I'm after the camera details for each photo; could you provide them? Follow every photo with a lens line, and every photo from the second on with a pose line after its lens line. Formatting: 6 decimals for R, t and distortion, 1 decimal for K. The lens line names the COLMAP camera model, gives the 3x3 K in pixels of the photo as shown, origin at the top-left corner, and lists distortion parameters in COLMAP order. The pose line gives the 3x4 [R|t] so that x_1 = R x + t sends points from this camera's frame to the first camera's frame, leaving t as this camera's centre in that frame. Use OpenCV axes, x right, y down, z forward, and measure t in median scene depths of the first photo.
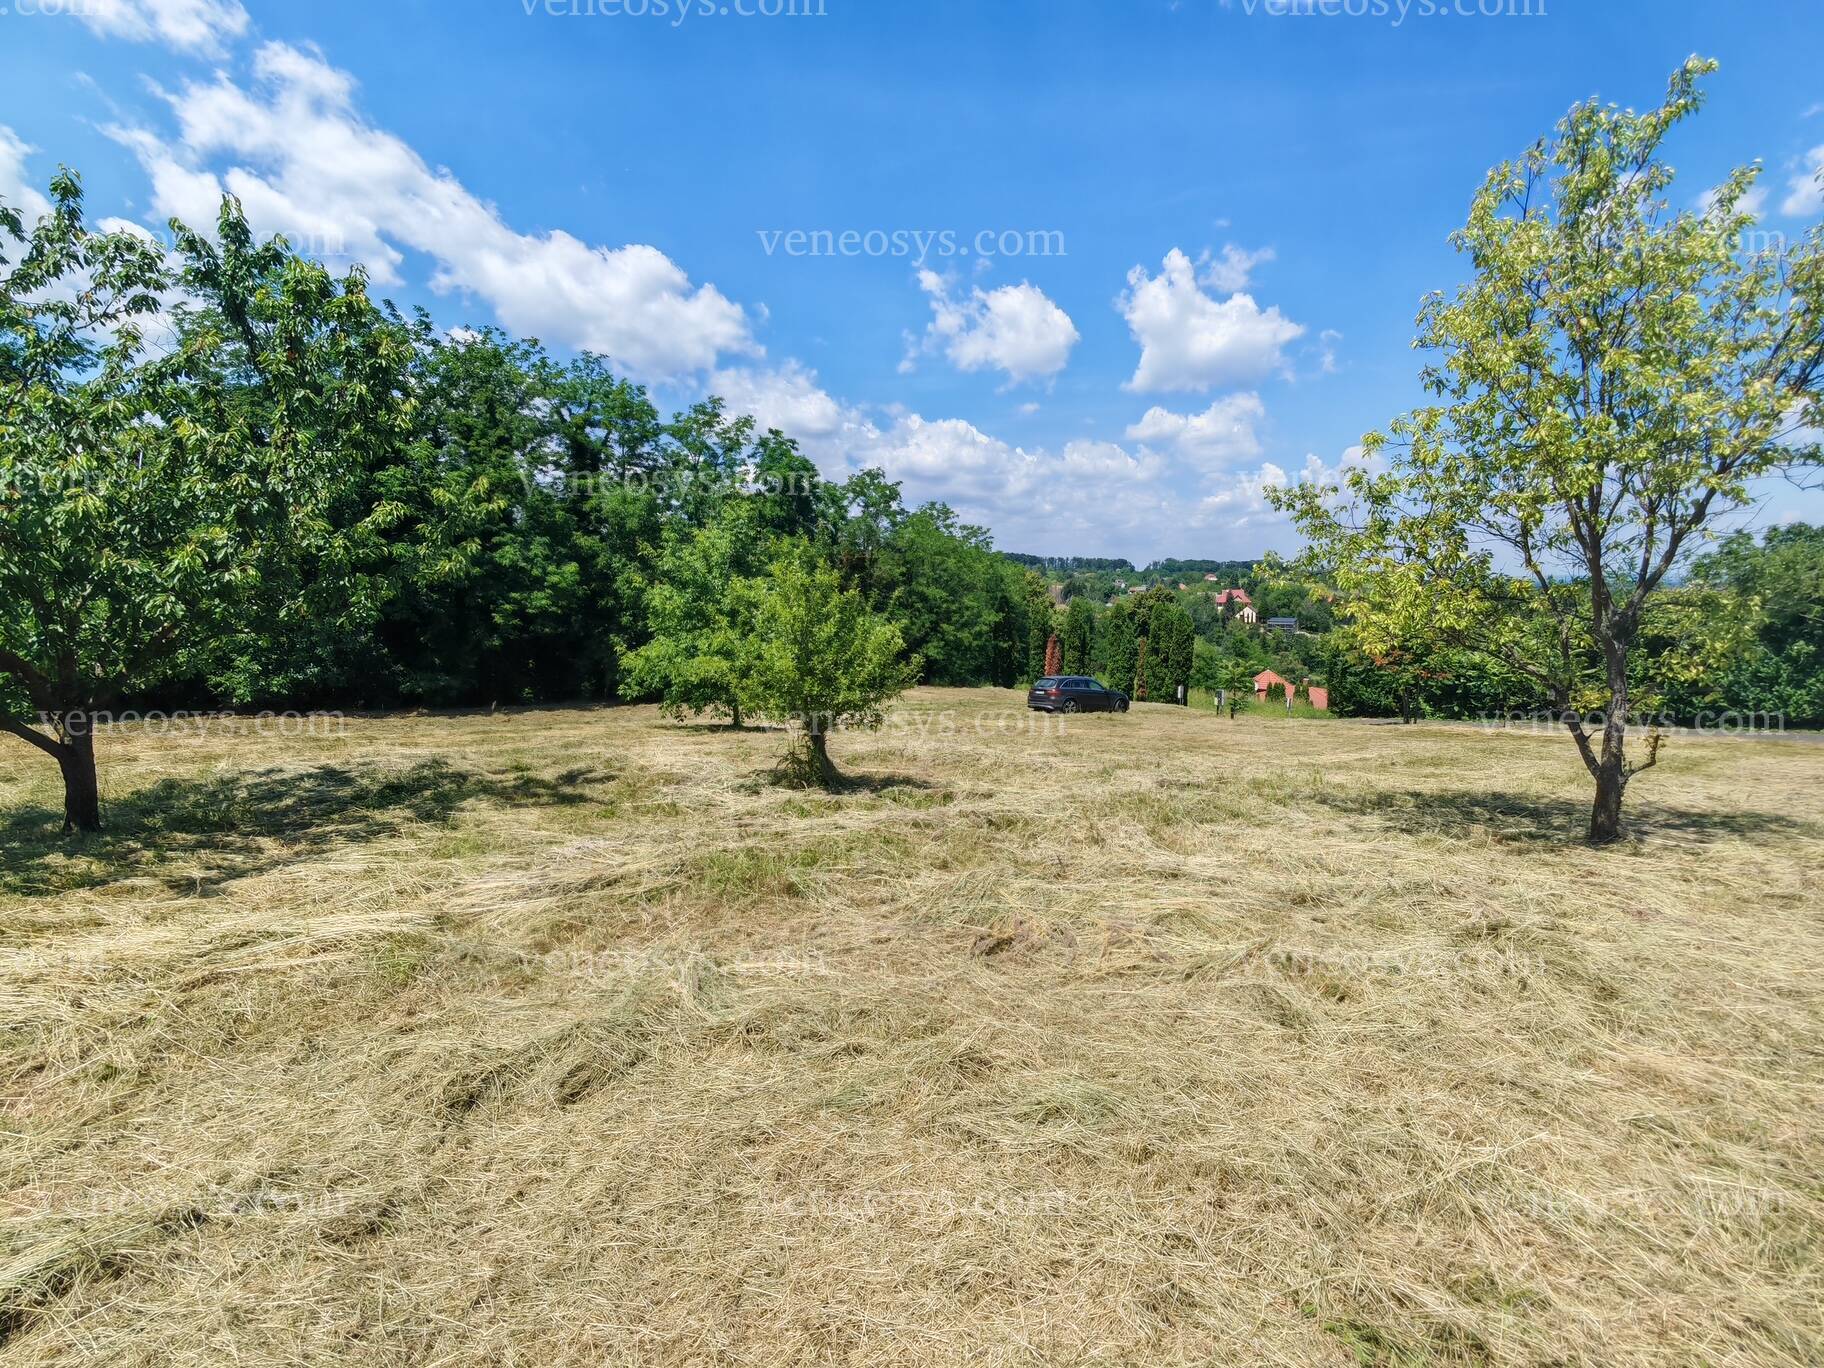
lens RADIAL K [[847.6, 0, 912.0], [0, 847.6, 684.0], [0, 0, 1]] dist [-0.033908, 0.000099]
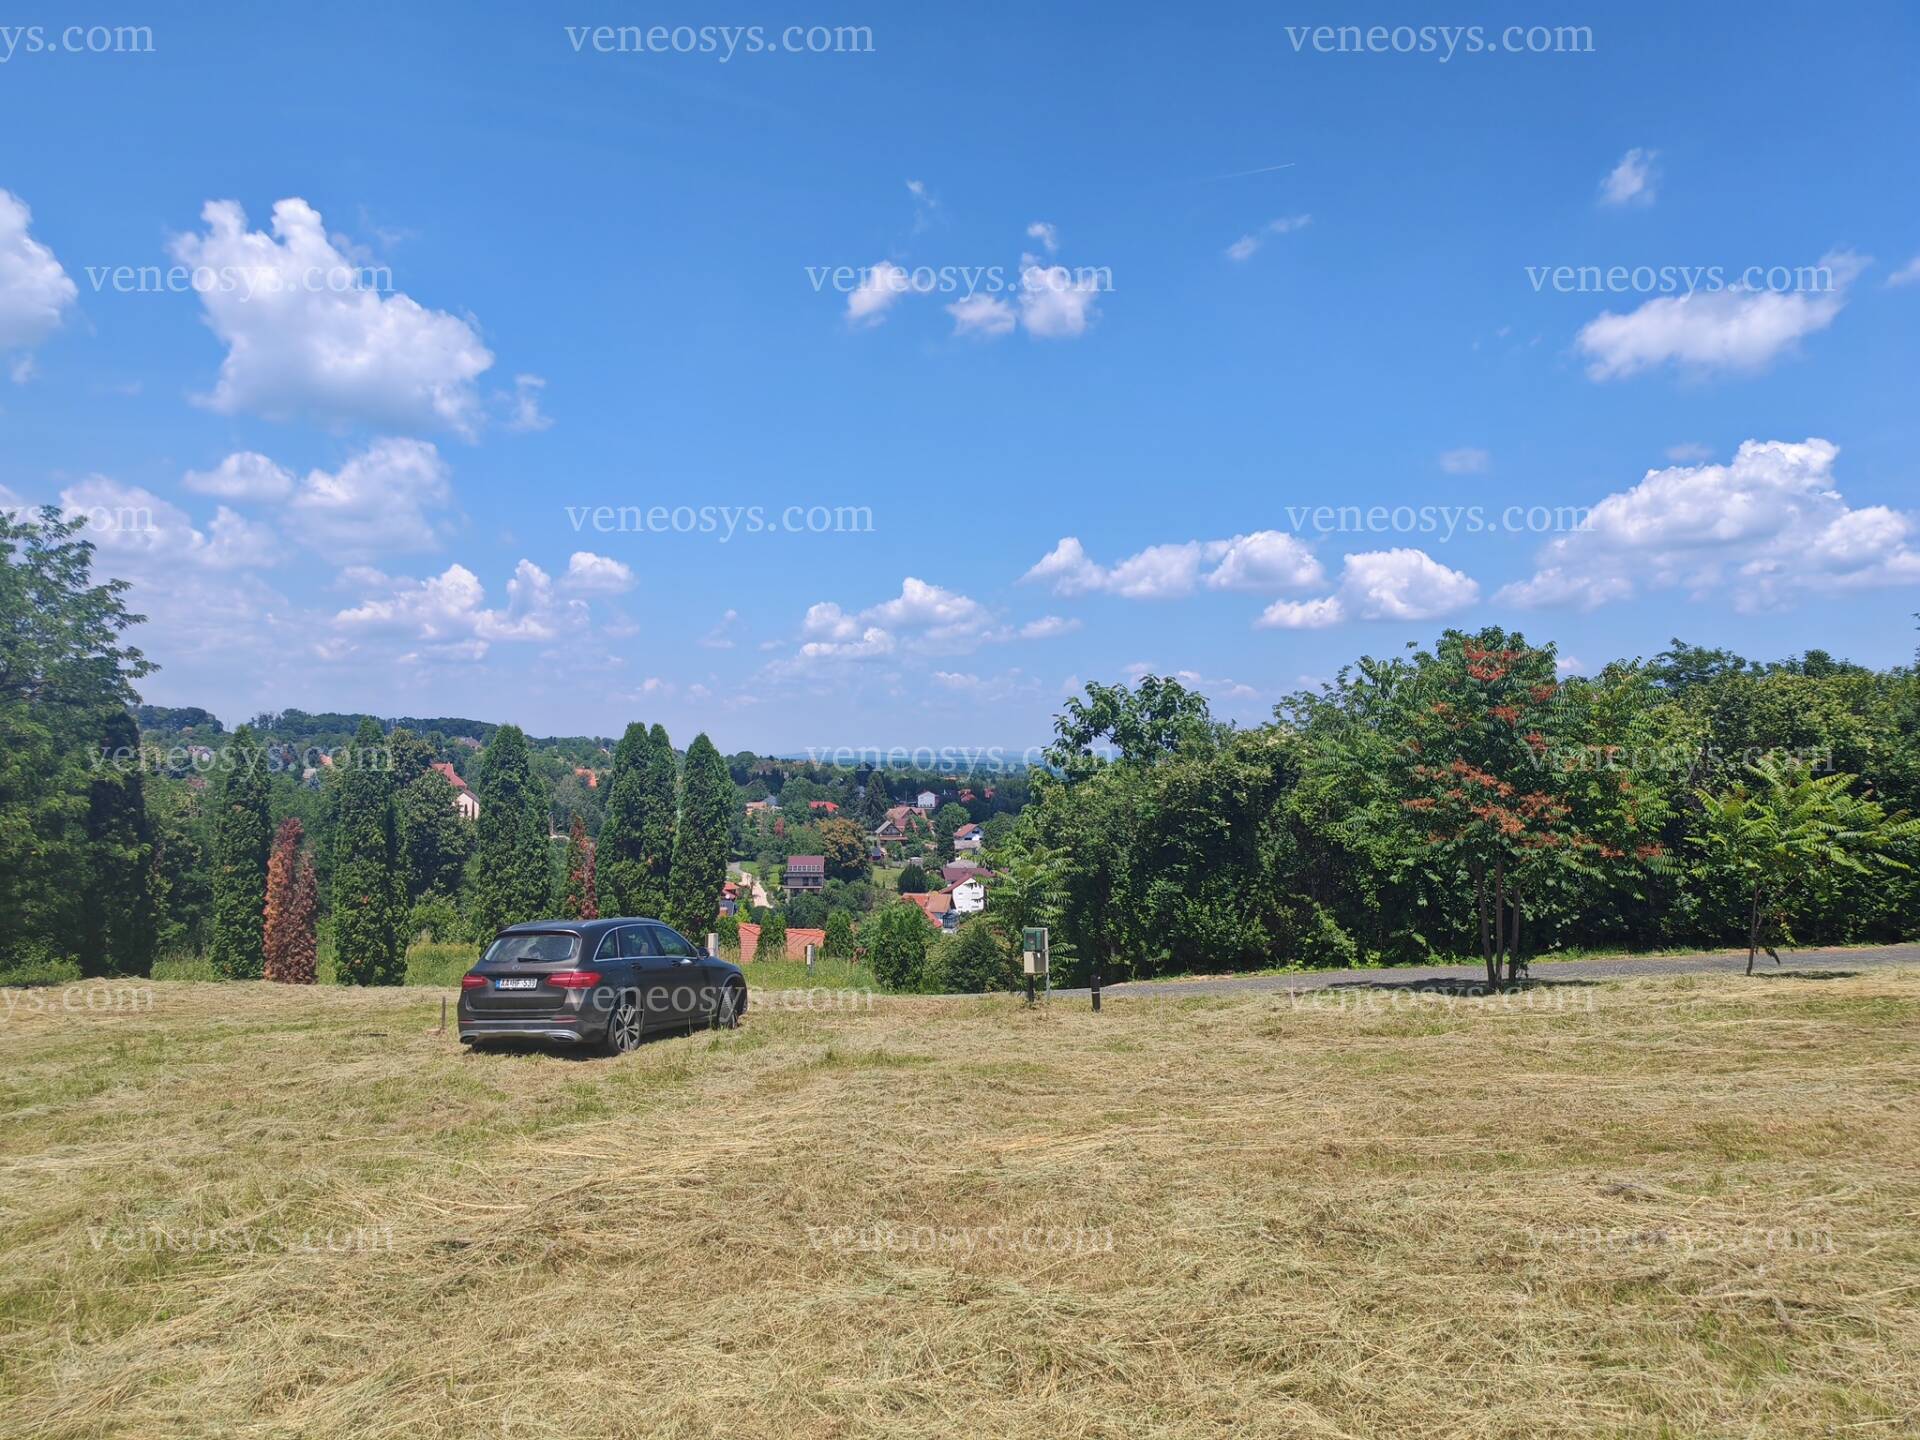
lens RADIAL K [[1469.3, 0, 960.0], [0, 1469.3, 720.0], [0, 0, 1]] dist [-0.001680, -0.000320]
pose [[0.746307, 0.029689, 0.664940, -0.040633], [0.067114, 0.990557, -0.119554, -0.005010], [-0.662210, 0.133850, 0.737266, 0.331825]]
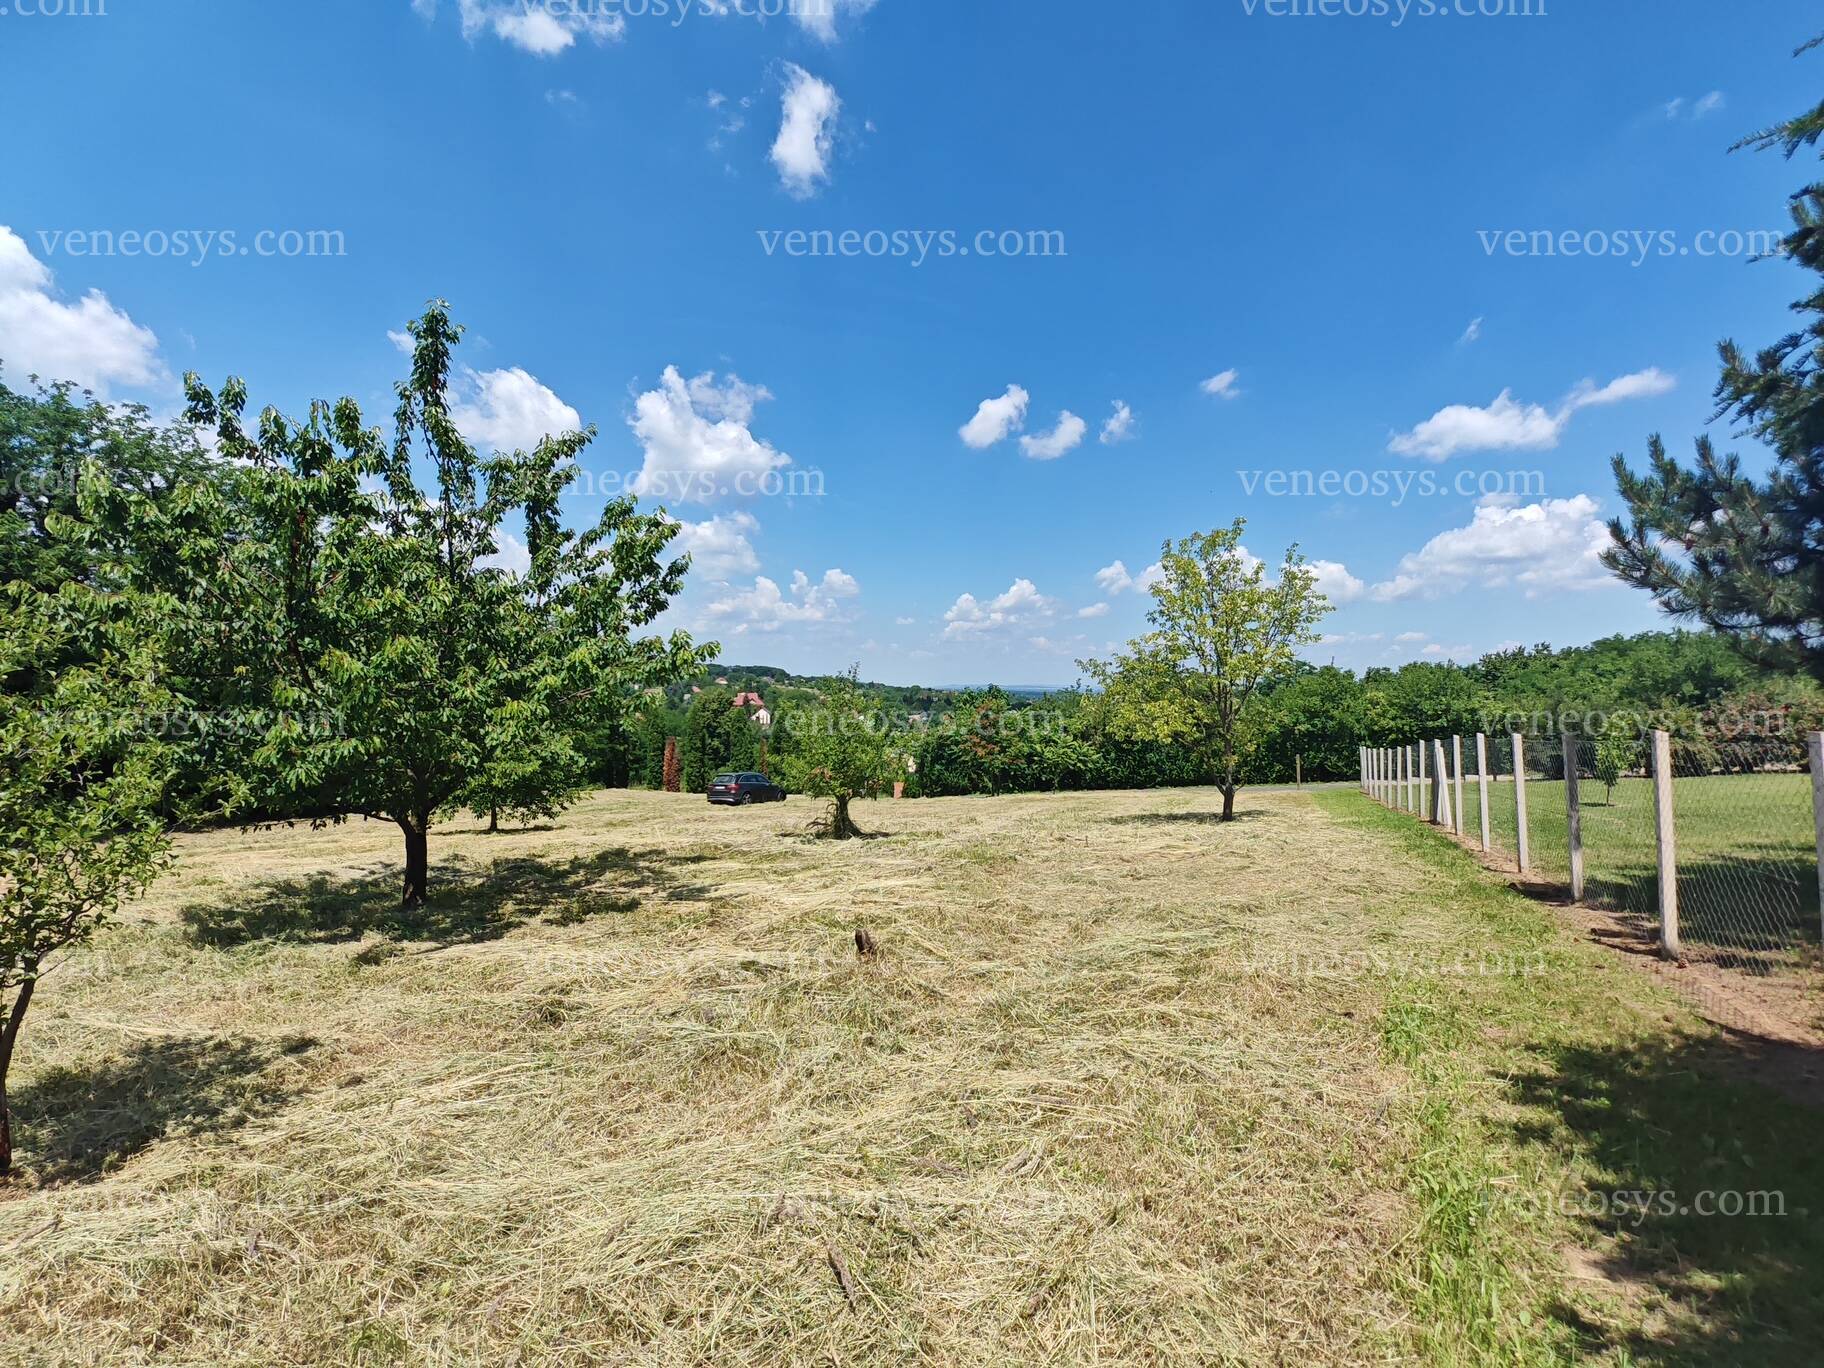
lens RADIAL K [[847.6, 0, 912.0], [0, 847.6, 684.0], [0, 0, 1]] dist [-0.033908, 0.000099]
pose [[0.841601, 0.020466, 0.539713, -0.158061], [0.044095, 0.993342, -0.106428, 0.002666], [-0.538297, 0.113368, 0.835095, -0.074663]]
